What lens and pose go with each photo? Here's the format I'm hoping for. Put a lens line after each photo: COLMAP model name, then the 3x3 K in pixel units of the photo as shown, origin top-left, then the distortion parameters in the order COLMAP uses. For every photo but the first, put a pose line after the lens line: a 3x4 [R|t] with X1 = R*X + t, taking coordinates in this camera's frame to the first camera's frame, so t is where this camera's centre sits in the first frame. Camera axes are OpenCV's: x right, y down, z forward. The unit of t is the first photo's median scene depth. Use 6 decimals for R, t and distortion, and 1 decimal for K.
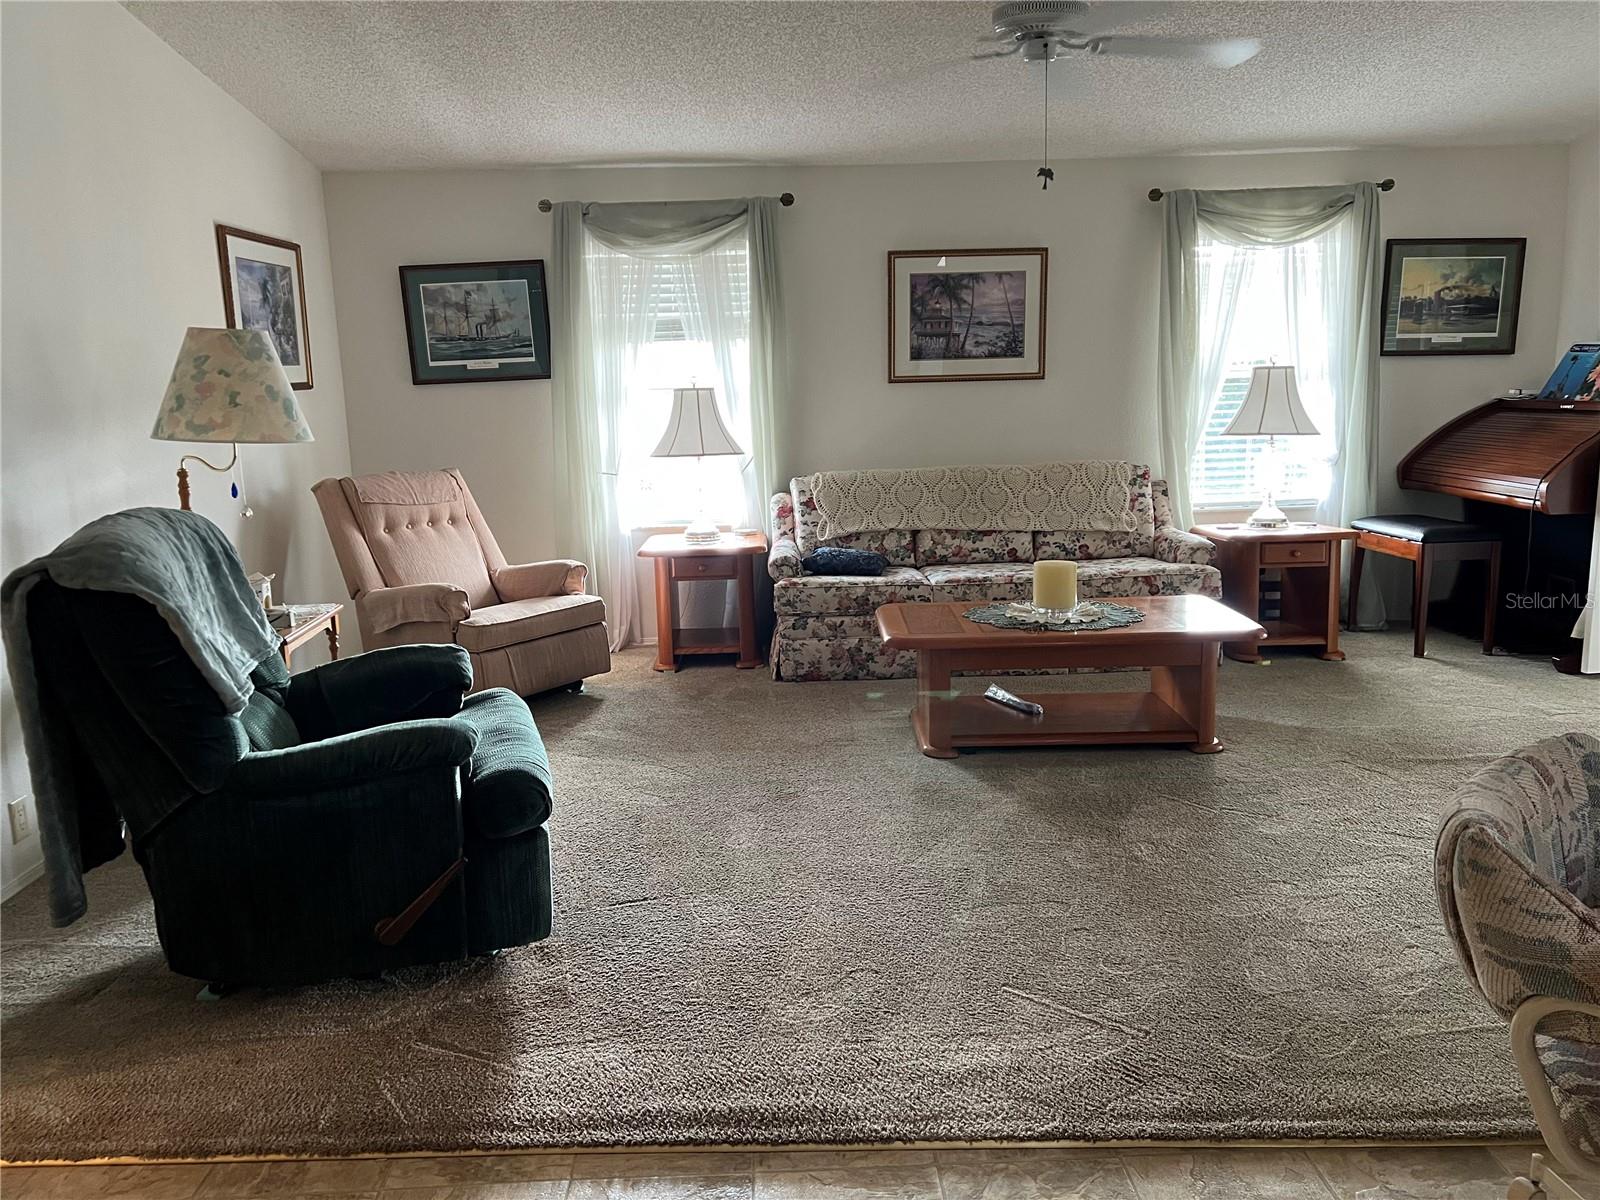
lens RADIAL K [[1205.5, 0, 792.6], [0, 1205.5, 676.0], [0, 0, 1]] dist [0.027486, -0.037818]
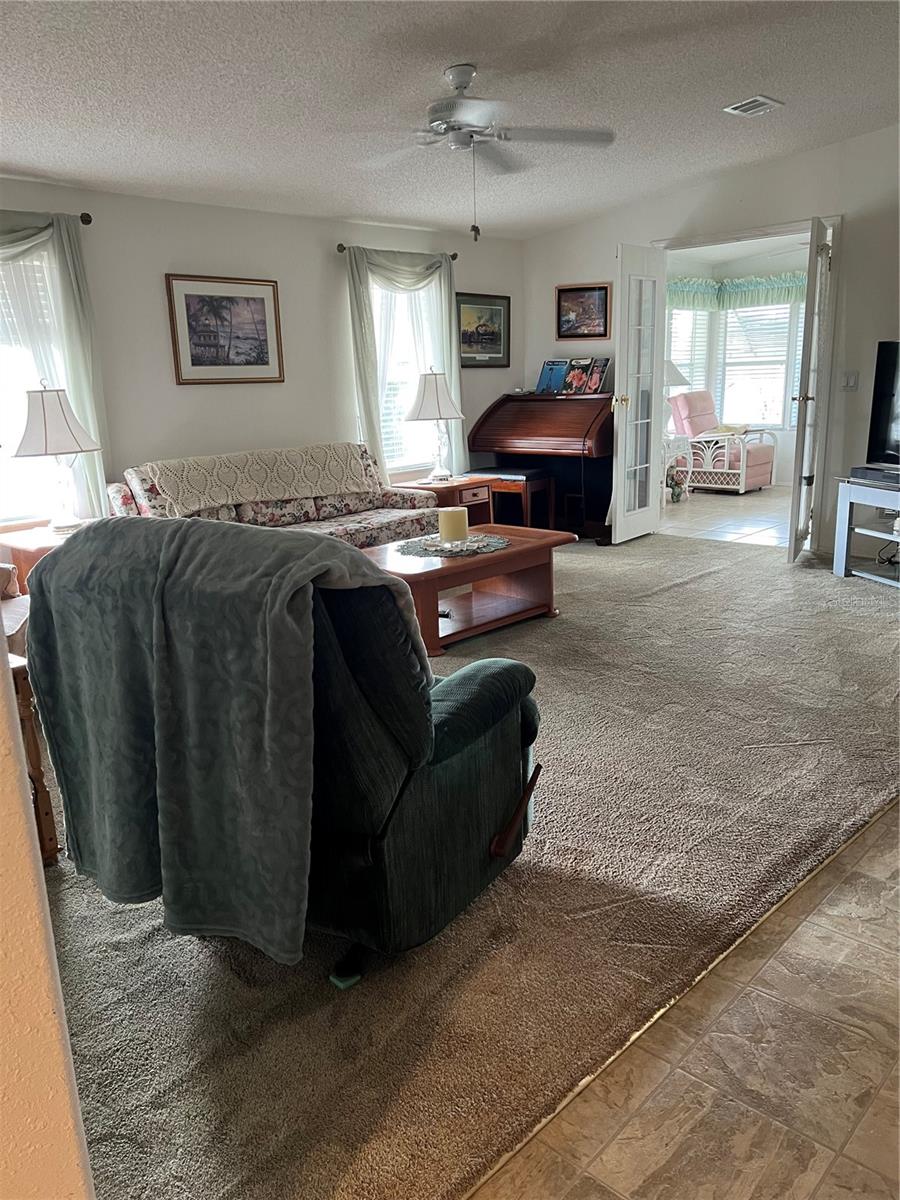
lens RADIAL K [[904.1, 0, 484.7], [0, 904.1, 637.9], [0, 0, 1]] dist [0.027486, -0.037818]
pose [[0.694823, -0.197760, 0.691457, -0.387542], [0.186459, 0.978110, 0.092377, -0.025500], [-0.694590, 0.064742, 0.716487, 0.166797]]
